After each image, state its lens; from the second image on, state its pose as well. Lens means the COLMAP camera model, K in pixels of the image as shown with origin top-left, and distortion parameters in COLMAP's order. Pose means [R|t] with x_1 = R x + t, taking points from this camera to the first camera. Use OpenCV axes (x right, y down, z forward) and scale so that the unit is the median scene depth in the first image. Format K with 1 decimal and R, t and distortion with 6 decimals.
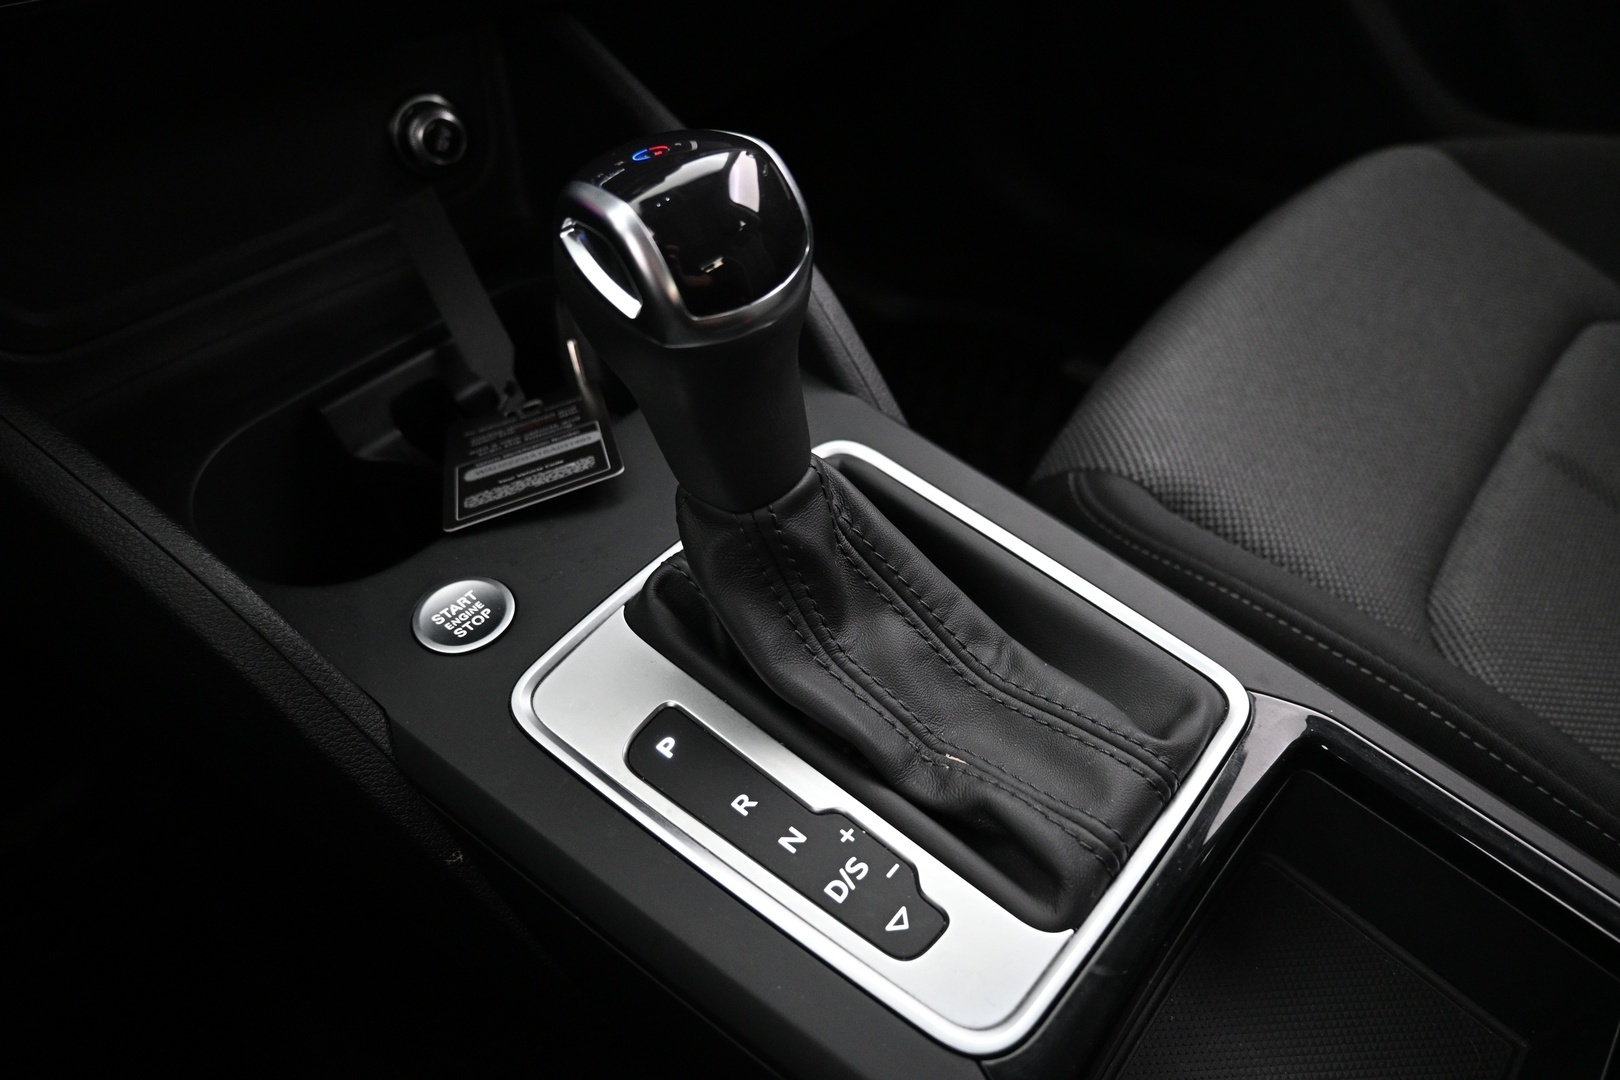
lens RADIAL K [[1096.8, 0, 812.2], [0, 1096.8, 534.2], [0, 0, 1]] dist [-0.013302, 0.005005]
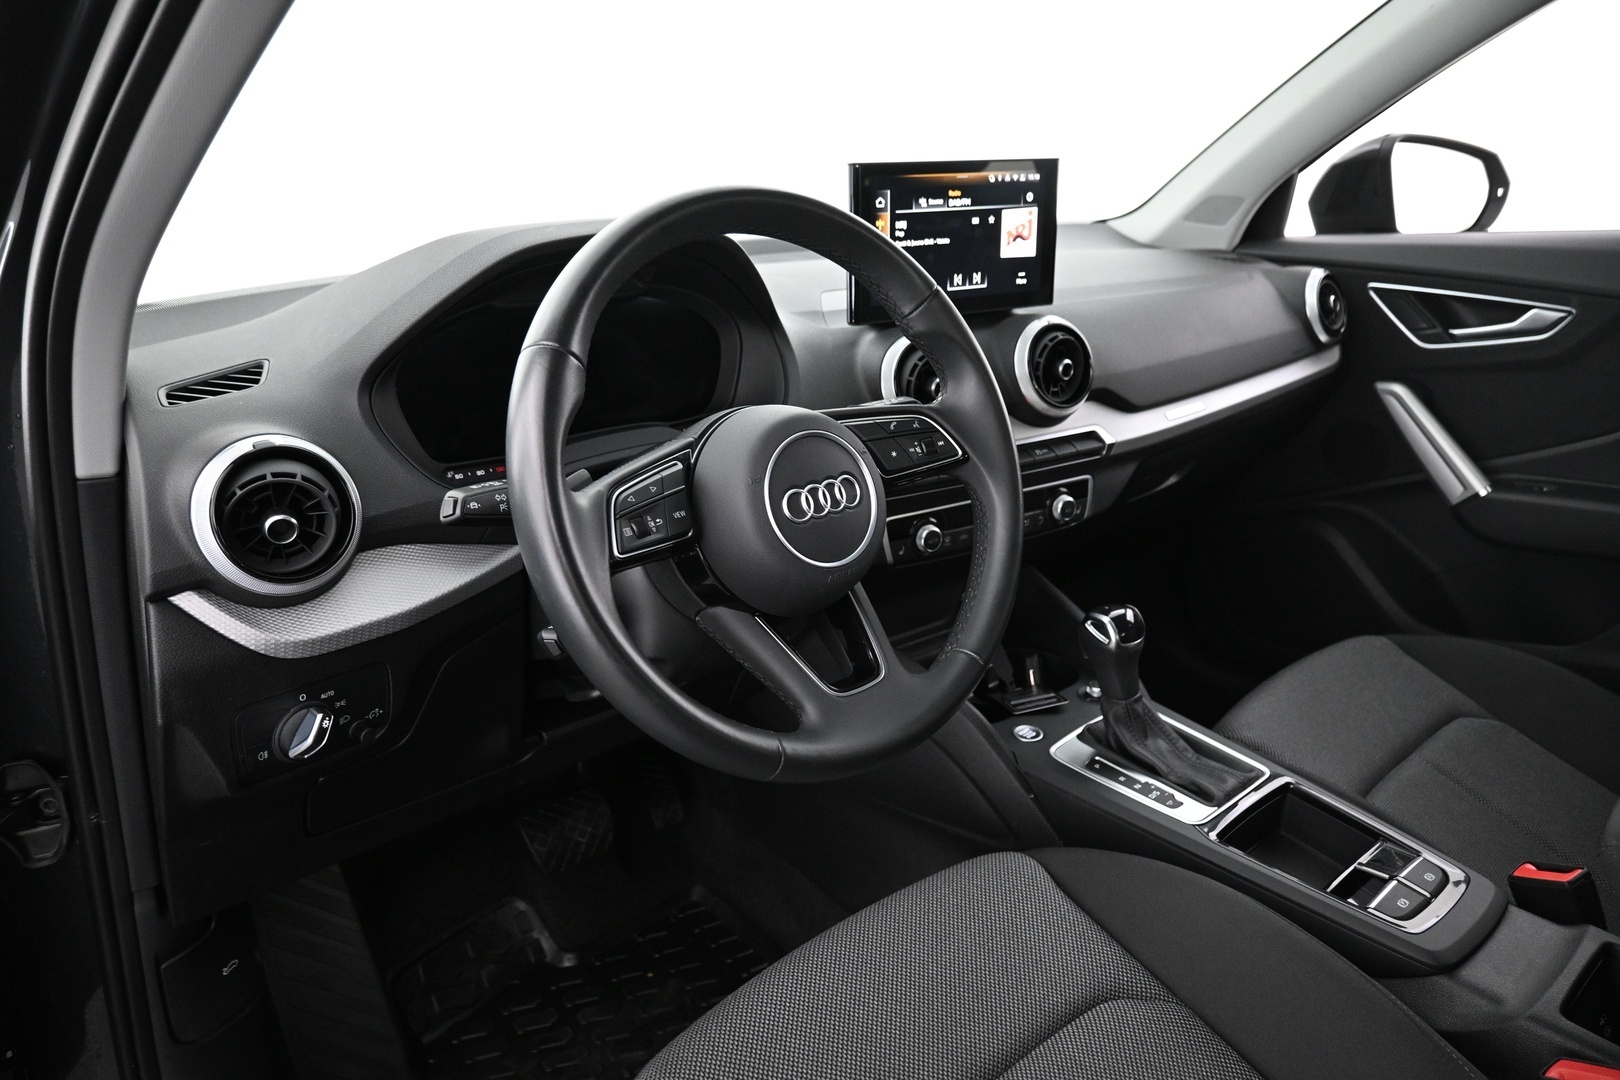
lens RADIAL K [[1096.8, 0, 813.7], [0, 1096.8, 543.0], [0, 0, 1]] dist [-0.013302, 0.005005]
pose [[0.988960, 0.063508, -0.133881, -0.599121], [-0.112580, 0.909493, -0.400184, 1.036709], [0.096349, 0.410839, 0.906603, -2.535157]]
